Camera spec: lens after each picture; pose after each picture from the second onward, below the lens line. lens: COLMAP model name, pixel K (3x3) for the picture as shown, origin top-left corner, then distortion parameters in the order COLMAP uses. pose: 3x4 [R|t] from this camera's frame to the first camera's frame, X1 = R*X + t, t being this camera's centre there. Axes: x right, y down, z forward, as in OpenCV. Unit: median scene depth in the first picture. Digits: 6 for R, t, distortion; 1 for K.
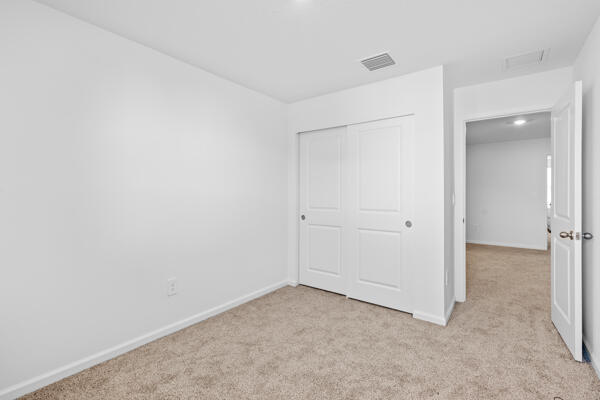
lens RADIAL K [[272.5, 0, 300.1], [0, 272.5, 199.5], [0, 0, 1]] dist [-0.000946, 0.000590]
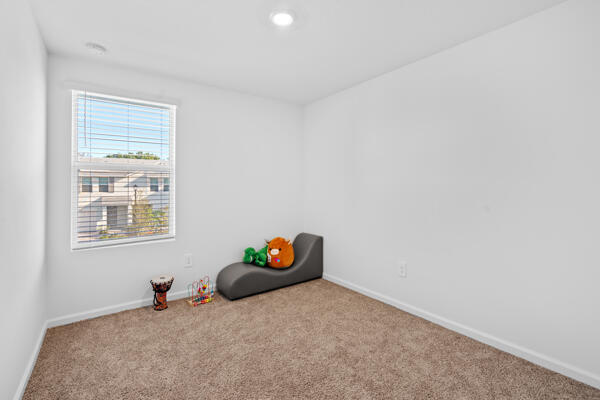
lens RADIAL K [[272.5, 0, 299.7], [0, 272.5, 195.4], [0, 0, 1]] dist [-0.000946, 0.000590]
pose [[-0.312699, 0.017821, -0.949685, 0.807456], [-0.001062, 0.999817, 0.019112, -0.019732], [0.949852, 0.006985, -0.312623, 1.009280]]
